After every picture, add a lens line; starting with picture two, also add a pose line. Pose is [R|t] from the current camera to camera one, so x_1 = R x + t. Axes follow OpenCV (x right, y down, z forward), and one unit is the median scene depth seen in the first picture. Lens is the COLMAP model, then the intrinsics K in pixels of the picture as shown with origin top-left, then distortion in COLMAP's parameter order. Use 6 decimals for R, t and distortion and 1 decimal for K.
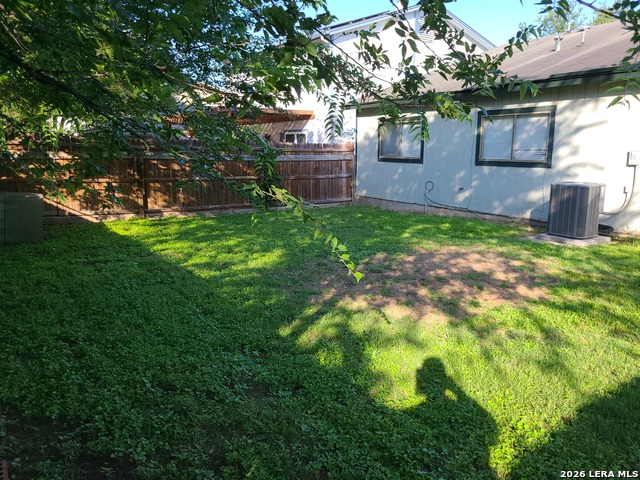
lens RADIAL K [[485.7, 0, 319.8], [0, 485.7, 239.6], [0, 0, 1]] dist [0.039626, -0.033490]
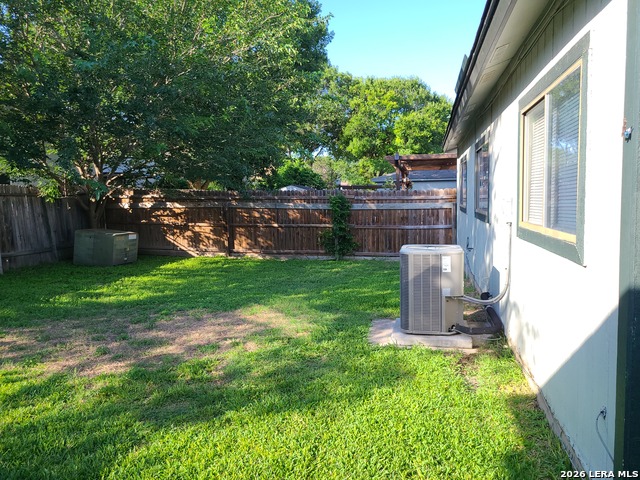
lens RADIAL K [[485.7, 0, 339.4], [0, 485.7, 237.6], [0, 0, 1]] dist [0.039626, -0.033490]
pose [[0.715593, 0.043079, -0.697188, 0.652867], [-0.112979, 0.992093, -0.054661, -0.055686], [0.689320, 0.117882, 0.714802, 0.325983]]
